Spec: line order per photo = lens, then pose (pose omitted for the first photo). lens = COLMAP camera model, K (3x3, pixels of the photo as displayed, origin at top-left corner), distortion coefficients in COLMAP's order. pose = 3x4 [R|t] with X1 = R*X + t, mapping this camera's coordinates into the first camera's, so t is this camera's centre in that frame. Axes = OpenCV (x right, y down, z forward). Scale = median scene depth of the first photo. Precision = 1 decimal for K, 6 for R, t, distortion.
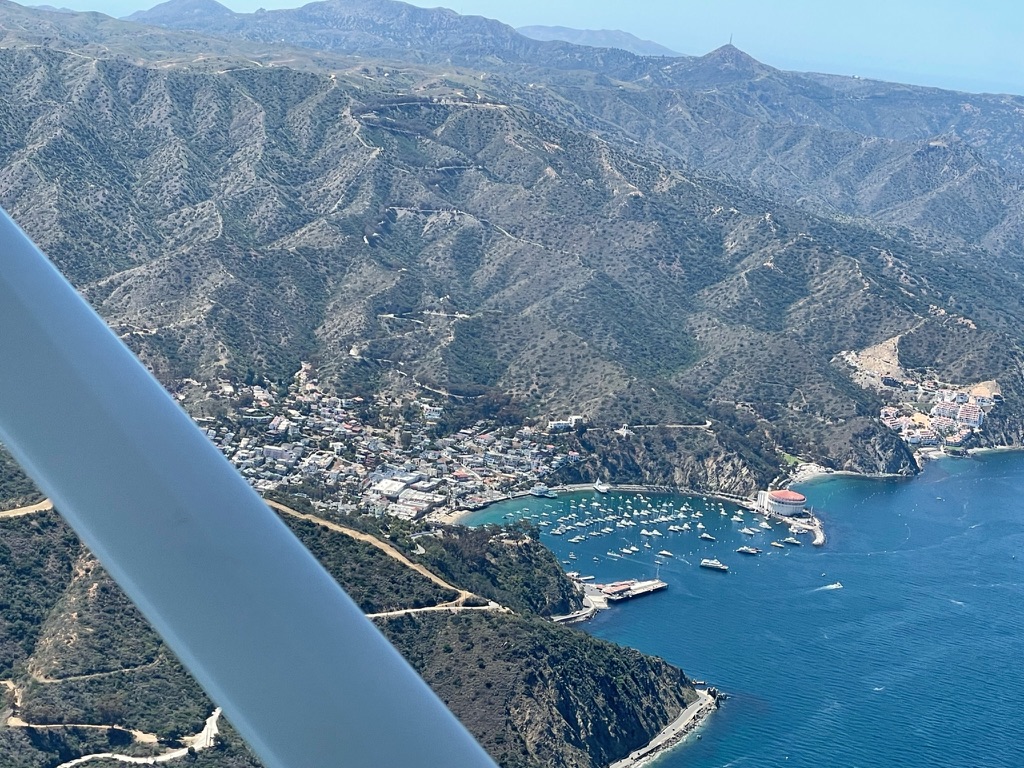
lens RADIAL K [[2243.9, 0, 512.5], [0, 2243.9, 384.0], [0, 0, 1]] dist [0.090649, 0.000000]
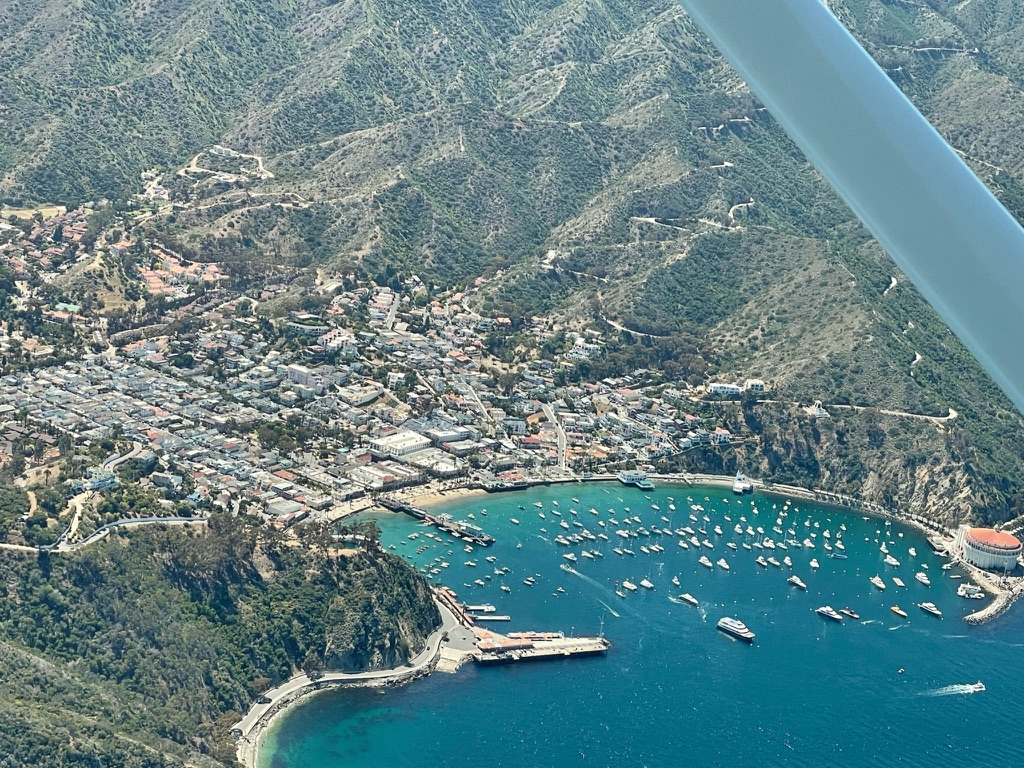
lens RADIAL K [[2243.9, 0, 511.6], [0, 2243.9, 384.0], [0, 0, 1]] dist [0.090649, 0.000000]
pose [[0.912028, 0.132915, -0.387994, 0.237947], [-0.114985, 0.990955, 0.069183, -0.025494], [0.393680, -0.018484, 0.919062, 0.309789]]
